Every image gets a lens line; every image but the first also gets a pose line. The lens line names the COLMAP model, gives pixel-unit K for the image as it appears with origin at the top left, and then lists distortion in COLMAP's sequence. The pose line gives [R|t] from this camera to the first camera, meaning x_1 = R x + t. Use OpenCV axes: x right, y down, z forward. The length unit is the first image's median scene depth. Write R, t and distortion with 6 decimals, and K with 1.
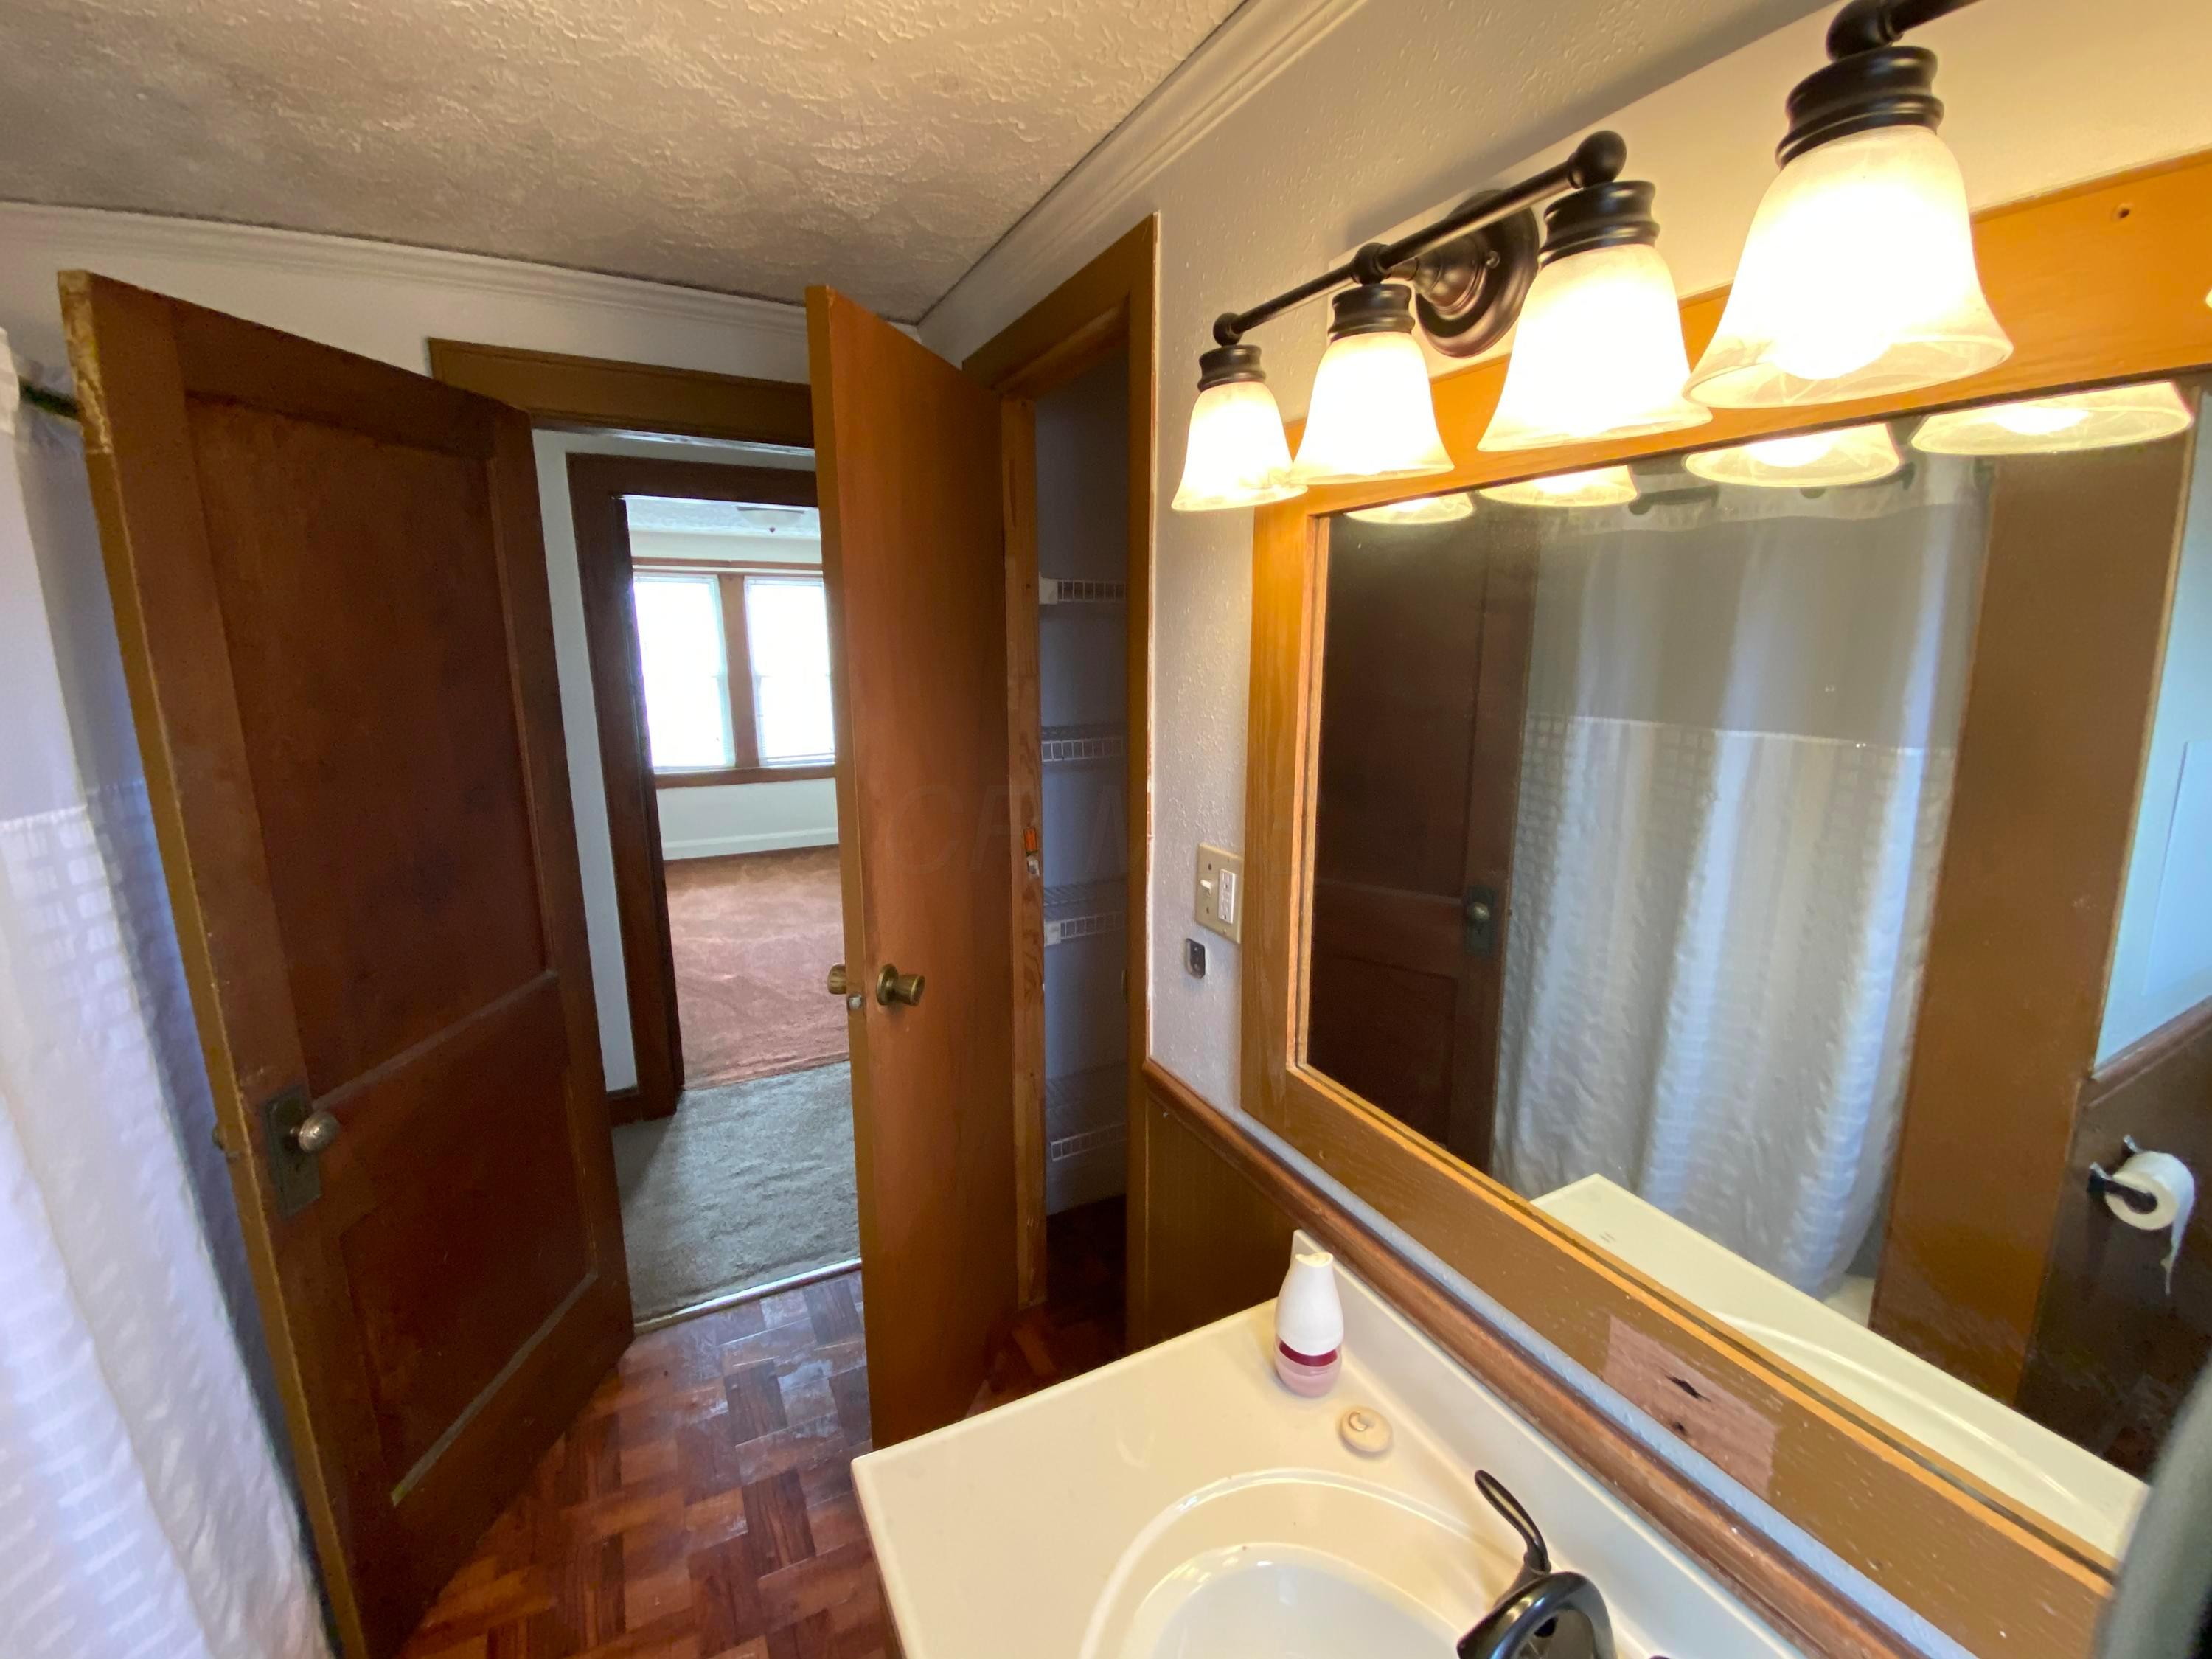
lens RADIAL K [[945.2, 0, 1103.4], [0, 945.2, 822.8], [0, 0, 1]] dist [0.019938, -0.019470]
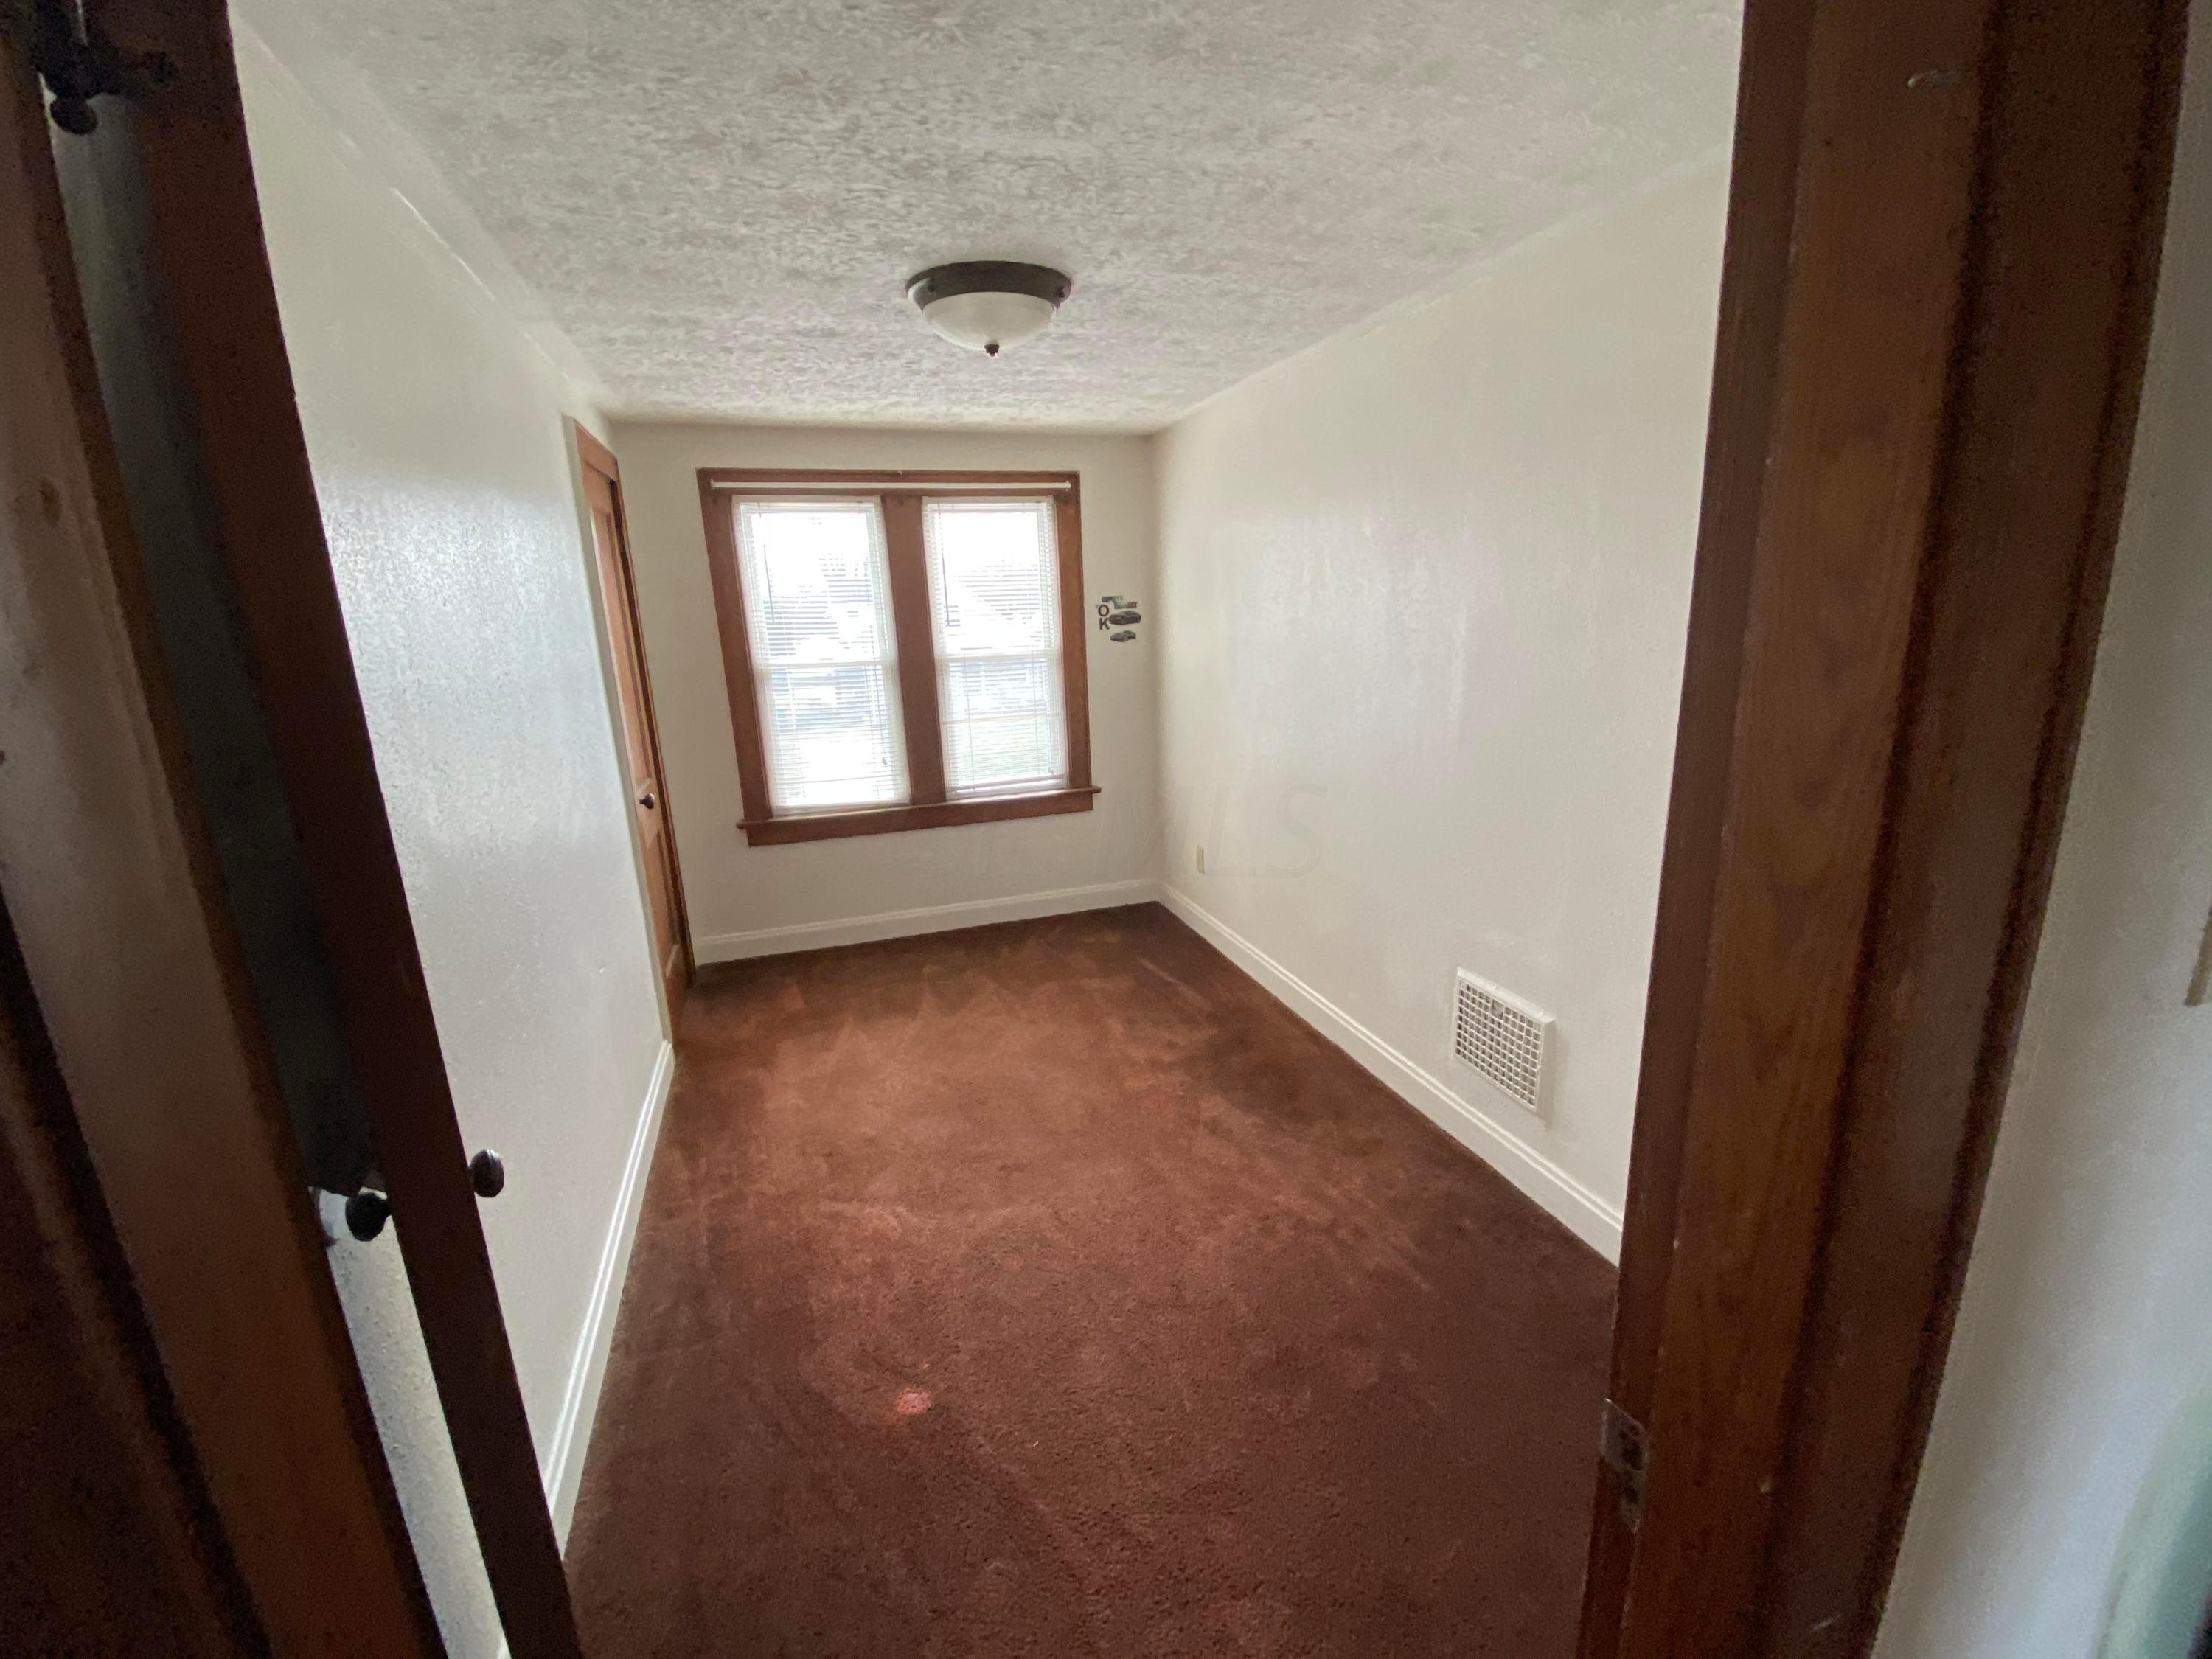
lens RADIAL K [[945.2, 0, 1103.4], [0, 945.2, 822.8], [0, 0, 1]] dist [0.019938, -0.019470]
pose [[0.987249, 0.005720, -0.159079, -0.658200], [0.002225, 0.998761, 0.049724, -0.325429], [0.159166, -0.049444, 0.986013, 1.626741]]
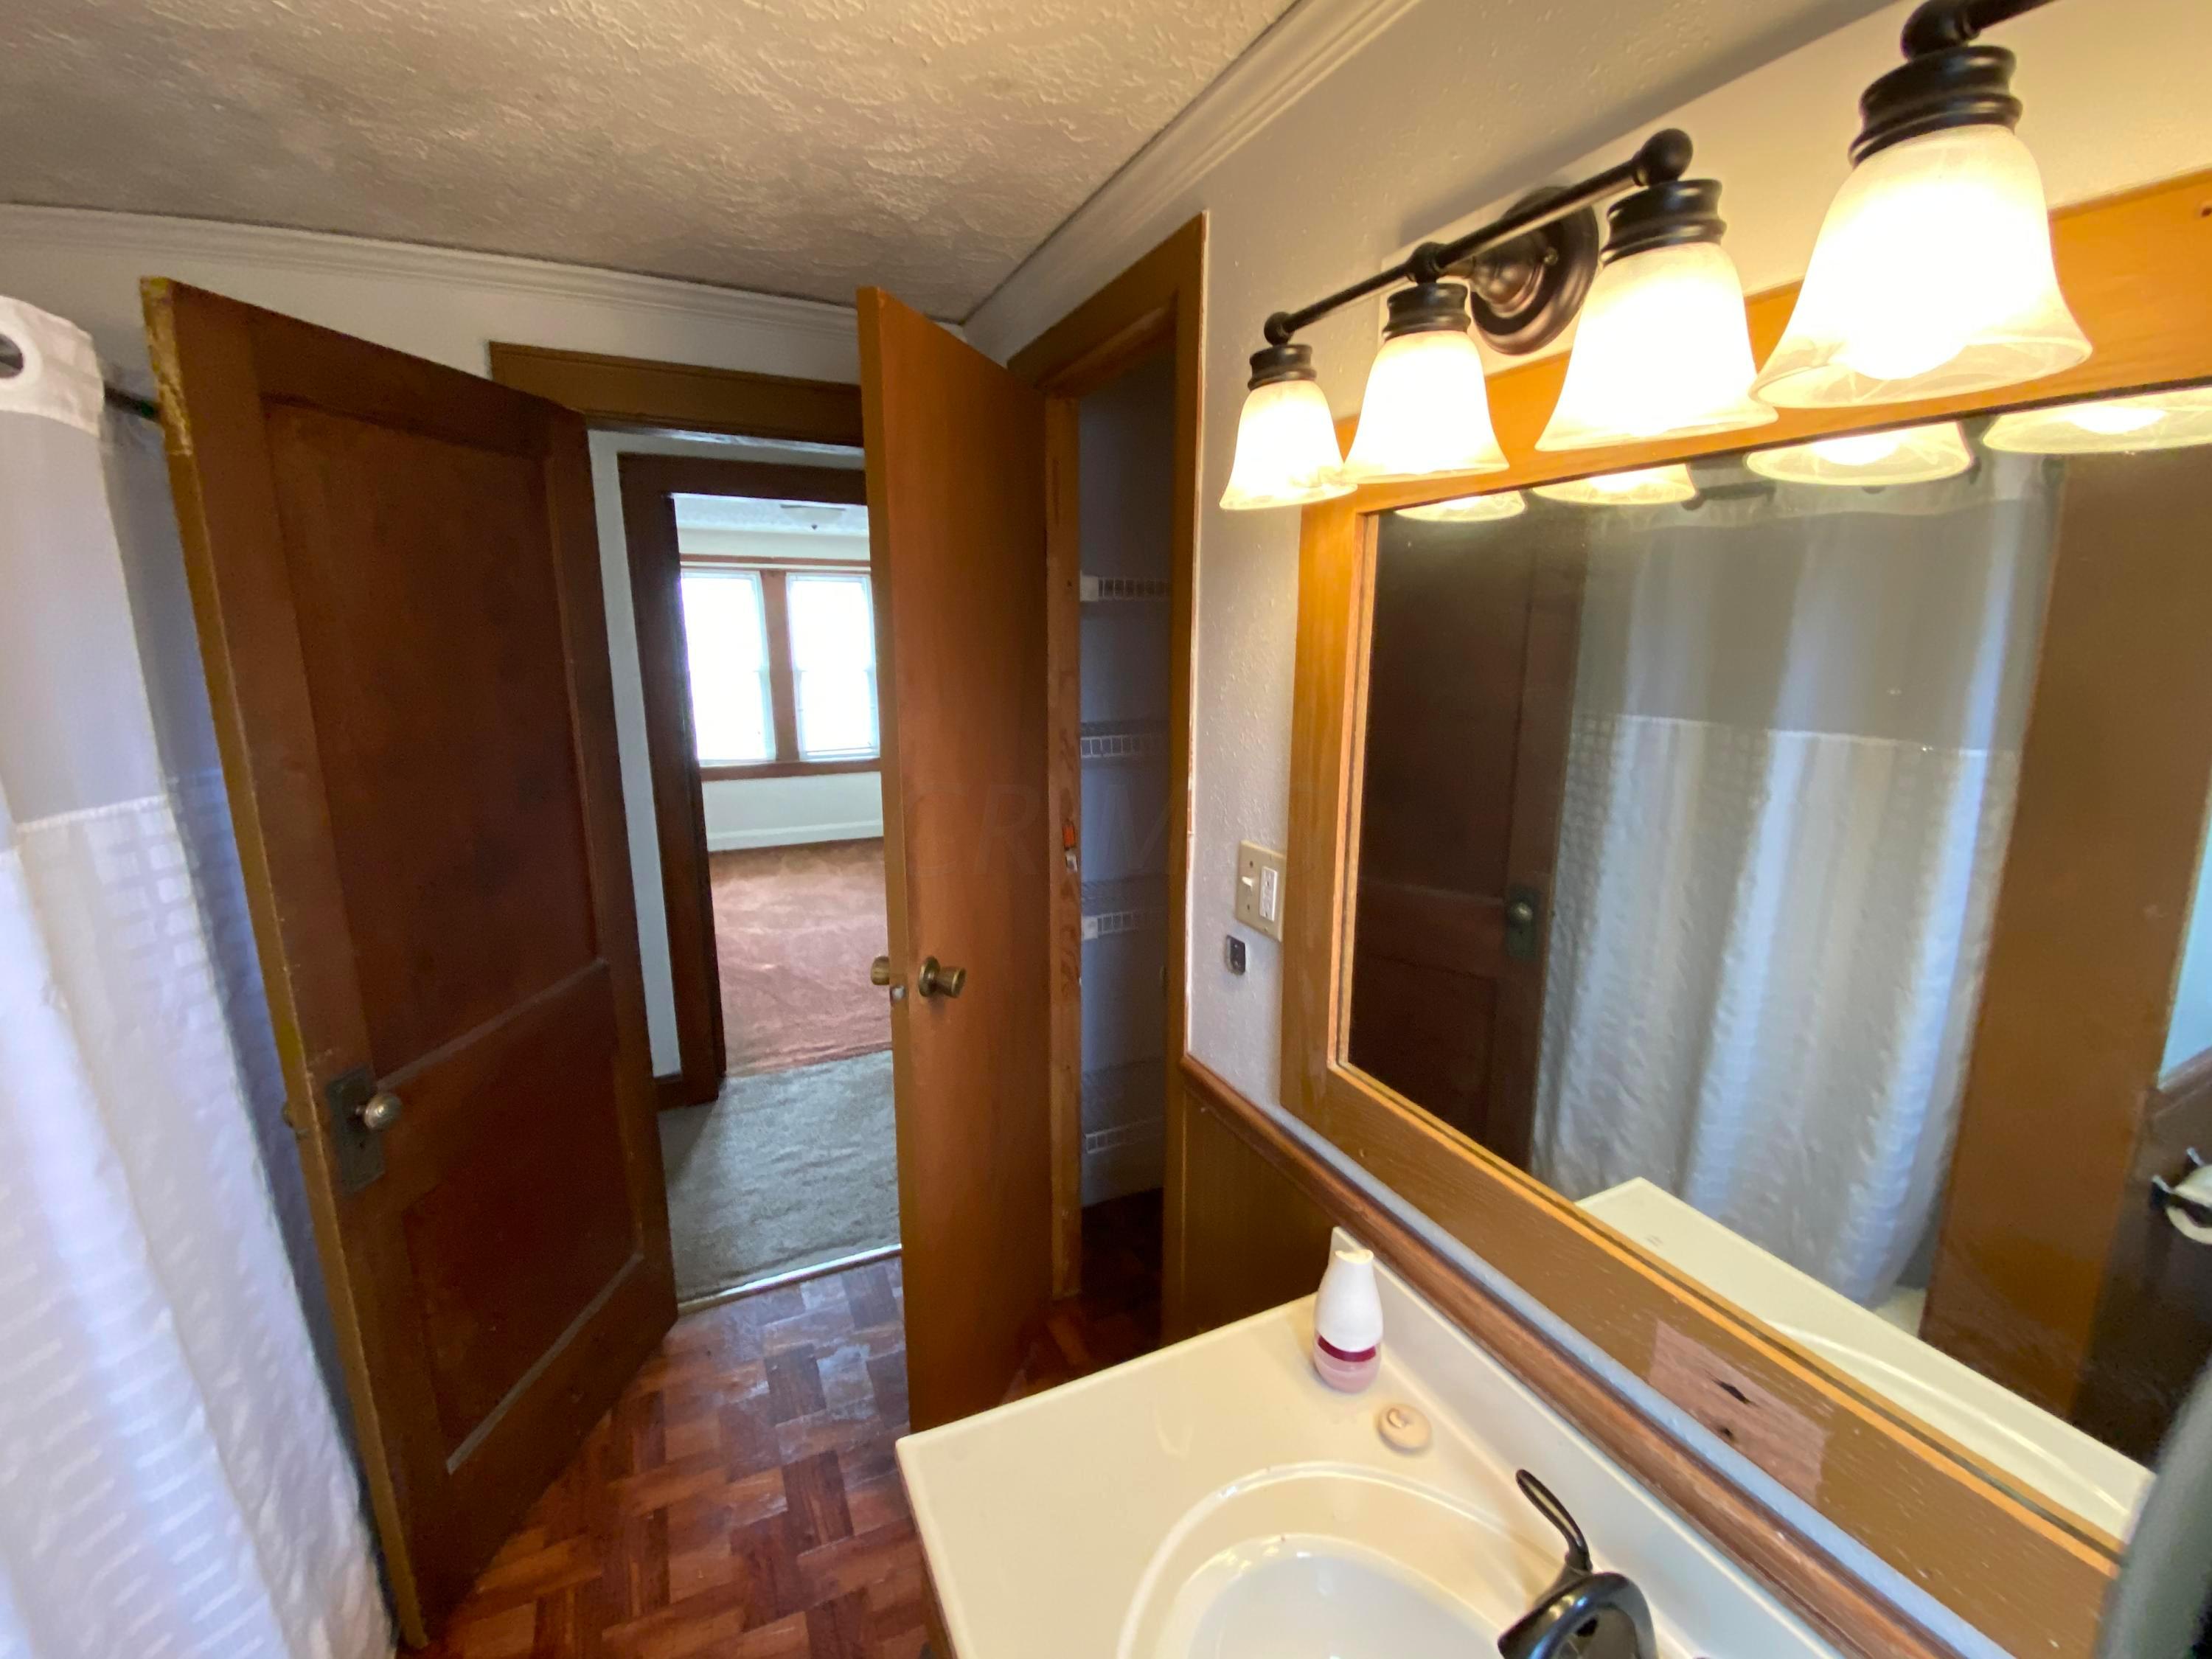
lens RADIAL K [[943.9, 0, 1102.0], [0, 943.9, 824.2], [0, 0, 1]] dist [0.020882, -0.020092]
pose [[0.999339, 0.008733, -0.035286, -0.009899], [-0.008525, 0.999945, 0.006052, -0.000322], [0.035337, -0.005748, 0.999359, -0.006714]]
